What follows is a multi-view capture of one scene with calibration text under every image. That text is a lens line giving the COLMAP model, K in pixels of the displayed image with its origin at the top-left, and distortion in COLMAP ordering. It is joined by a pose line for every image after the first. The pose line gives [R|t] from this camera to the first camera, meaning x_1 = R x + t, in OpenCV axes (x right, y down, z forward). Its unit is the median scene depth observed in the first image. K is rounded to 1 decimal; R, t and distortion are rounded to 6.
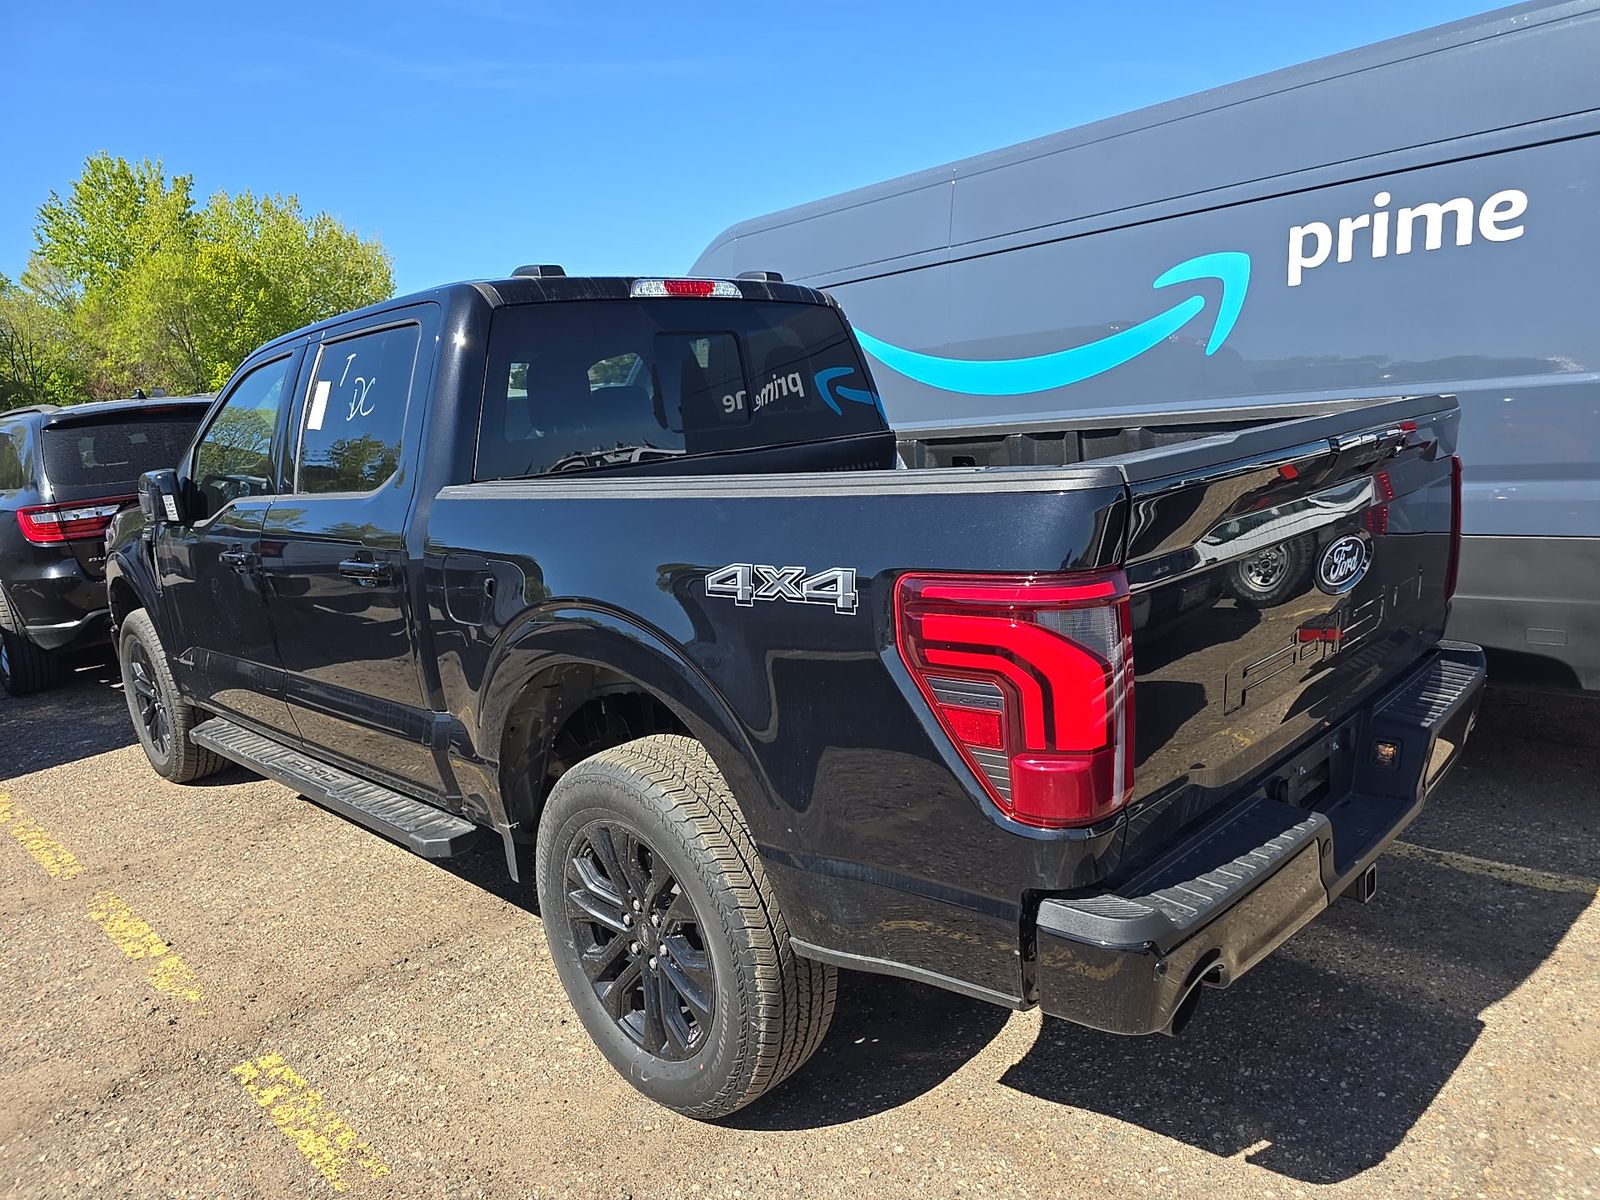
lens RADIAL K [[1081.6, 0, 802.3], [0, 1081.6, 597.0], [0, 0, 1]] dist [0.031385, -0.026226]
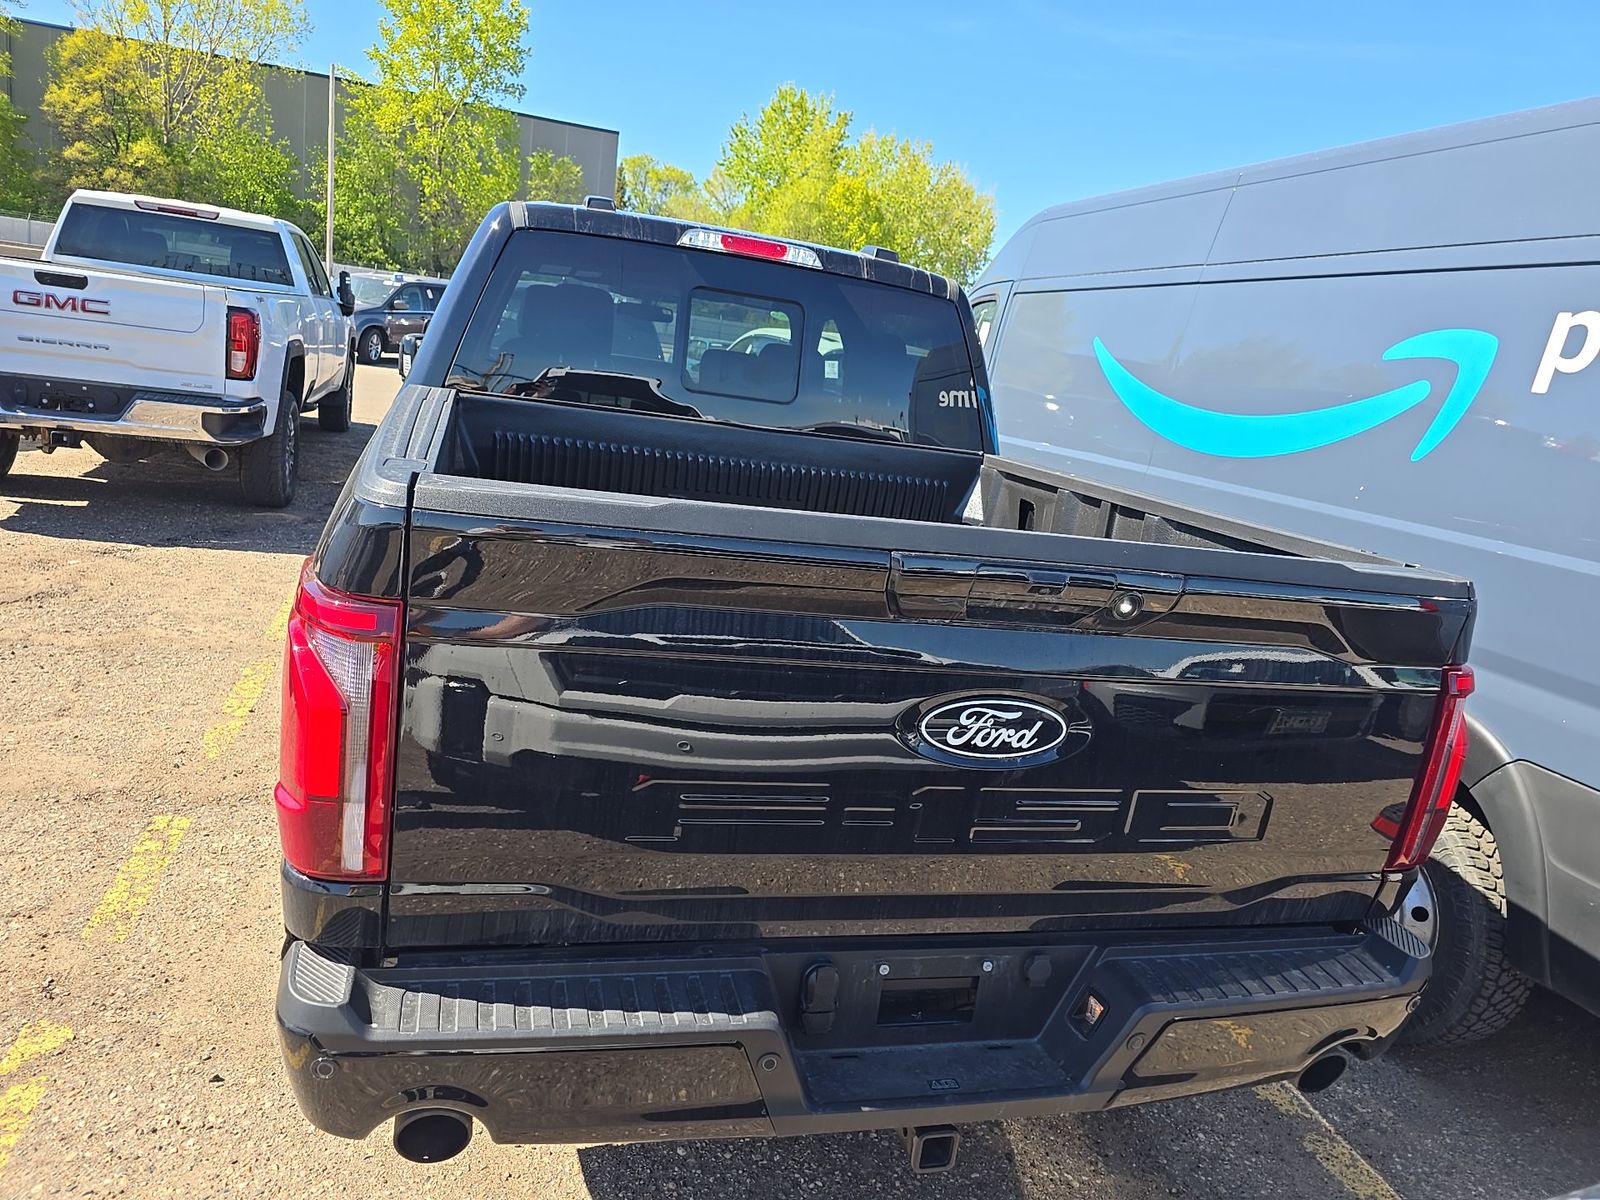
lens RADIAL K [[1081.6, 0, 806.4], [0, 1081.6, 599.9], [0, 0, 1]] dist [0.031385, -0.026226]
pose [[0.853215, 0.304636, -0.423345, 0.391405], [-0.293703, 0.951393, 0.092682, -0.085282], [0.431001, 0.045260, 0.901215, 0.164876]]
